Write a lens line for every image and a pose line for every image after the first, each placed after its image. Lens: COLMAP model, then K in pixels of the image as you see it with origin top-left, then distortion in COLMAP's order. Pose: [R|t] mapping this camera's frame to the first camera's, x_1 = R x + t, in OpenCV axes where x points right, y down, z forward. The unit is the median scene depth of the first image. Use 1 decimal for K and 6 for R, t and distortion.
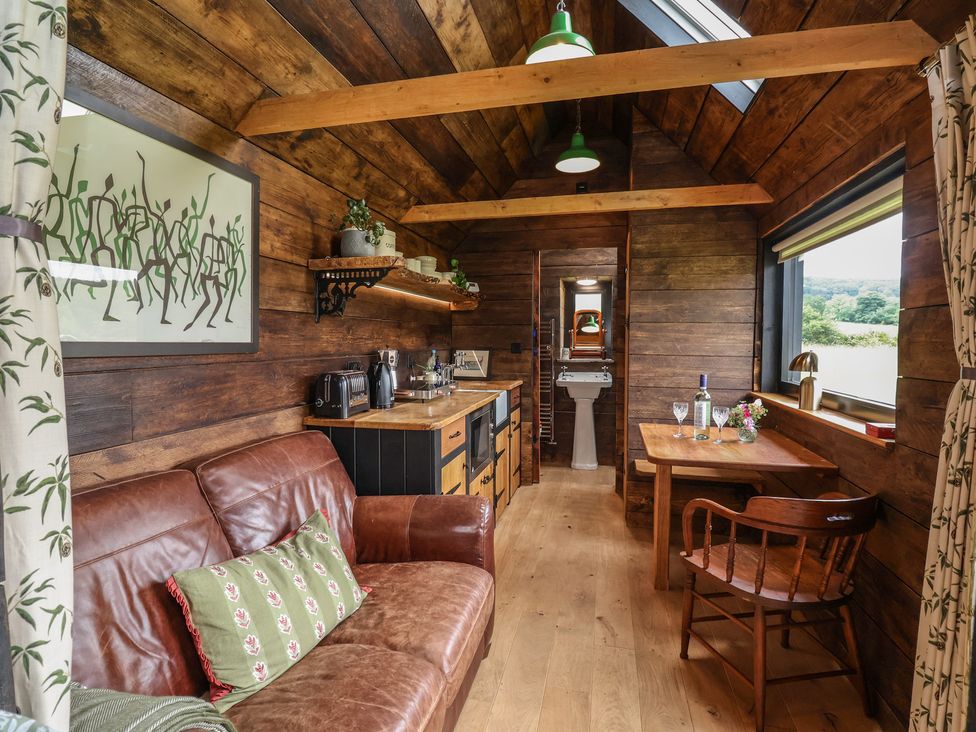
lens RADIAL K [[504.3, 0, 463.5], [0, 504.3, 372.7], [0, 0, 1]] dist [0.001665, -0.013381]
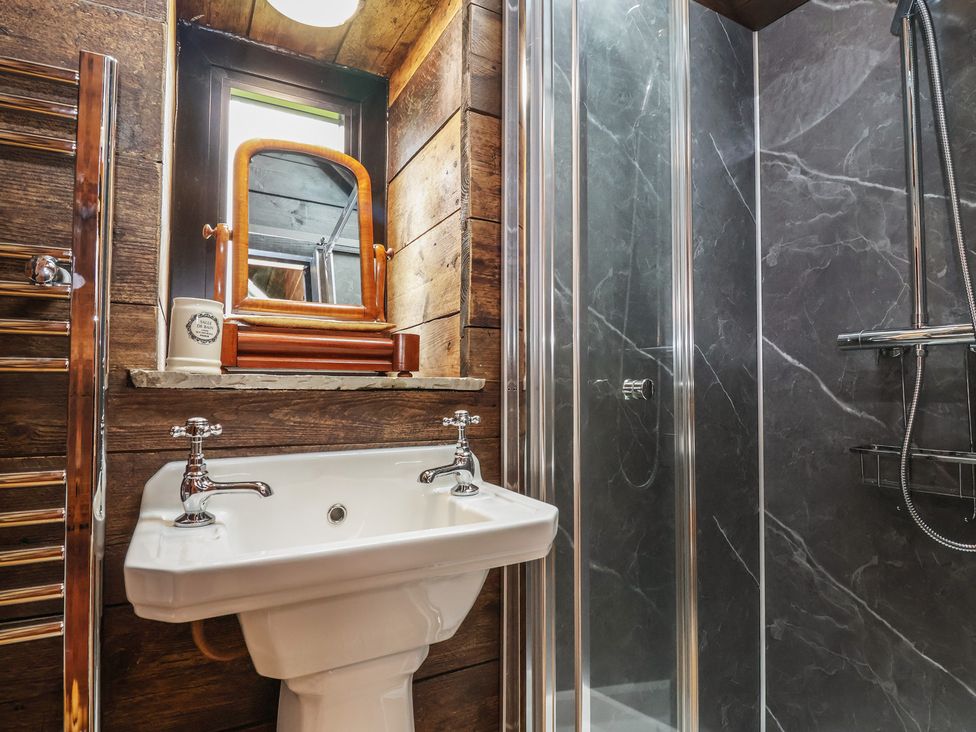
lens RADIAL K [[517.8, 0, 479.6], [0, 517.8, 369.3], [0, 0, 1]] dist [0.001718, -0.013185]
pose [[0.728247, 0.023771, 0.684902, 0.357059], [0.042722, 0.995880, -0.079989, -0.027051], [-0.683982, 0.087512, 0.724231, 1.879534]]
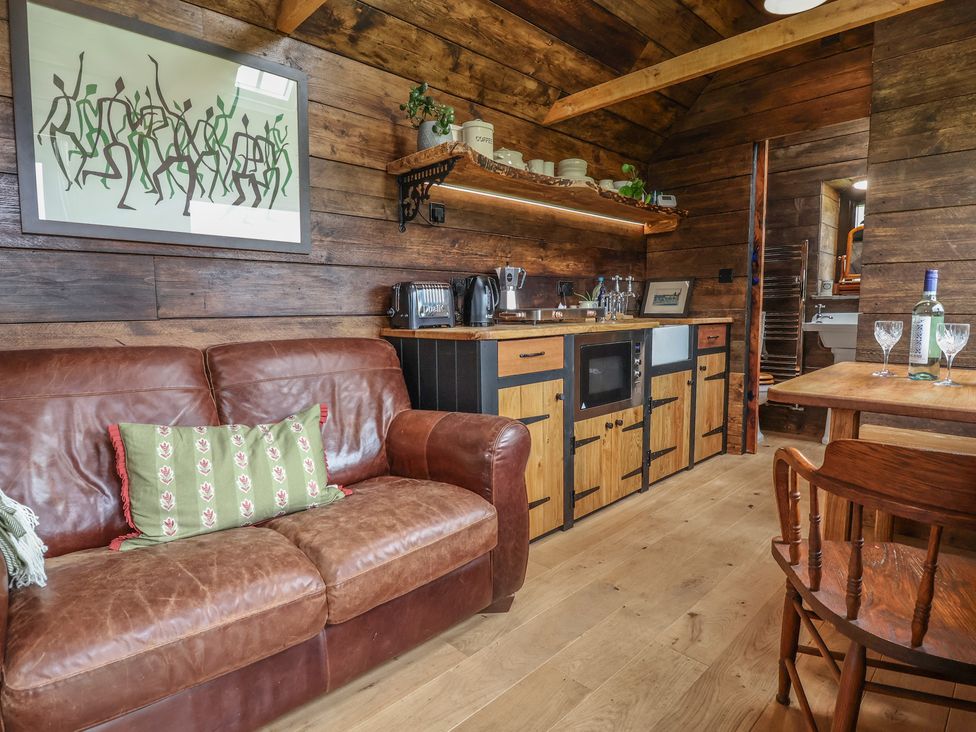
lens RADIAL K [[517.8, 0, 479.6], [0, 517.8, 369.3], [0, 0, 1]] dist [0.001718, -0.013185]
pose [[0.857061, 0.050732, -0.512710, 0.365154], [-0.022900, 0.997908, 0.060463, 0.102480], [0.514705, -0.040080, 0.856430, 0.230512]]
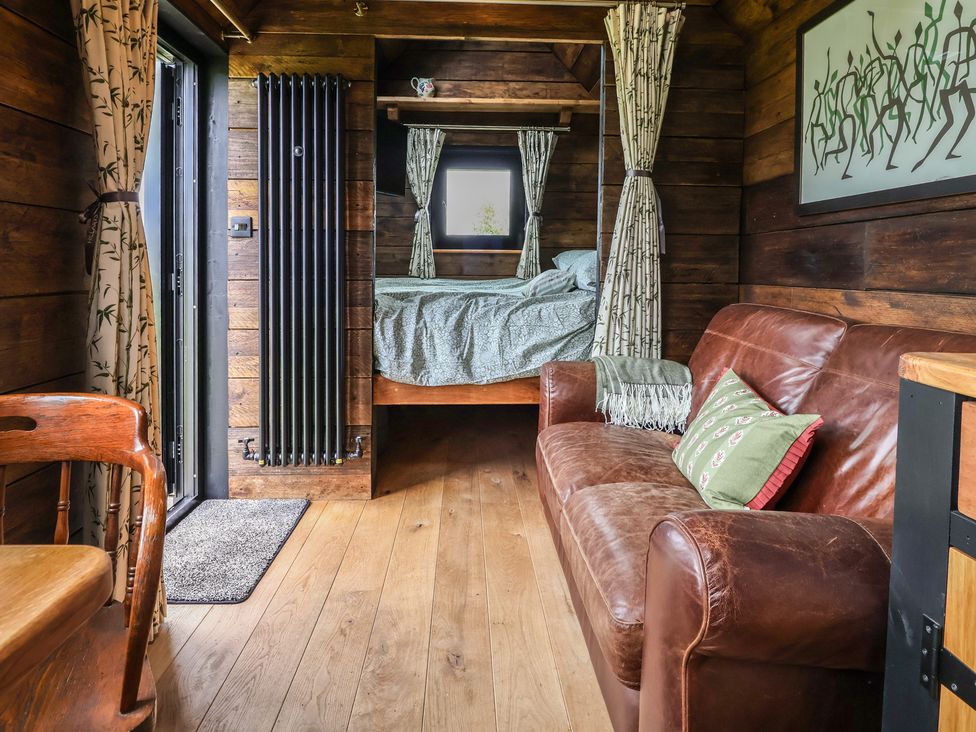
lens RADIAL K [[539.9, 0, 486.9], [0, 539.9, 283.8], [0, 0, 1]] dist [0.003149, -0.017623]
pose [[-0.949936, -0.003163, -0.312430, 0.277453], [-0.032808, 0.995431, 0.089674, 0.031631], [0.310718, 0.095435, -0.945699, 1.144213]]
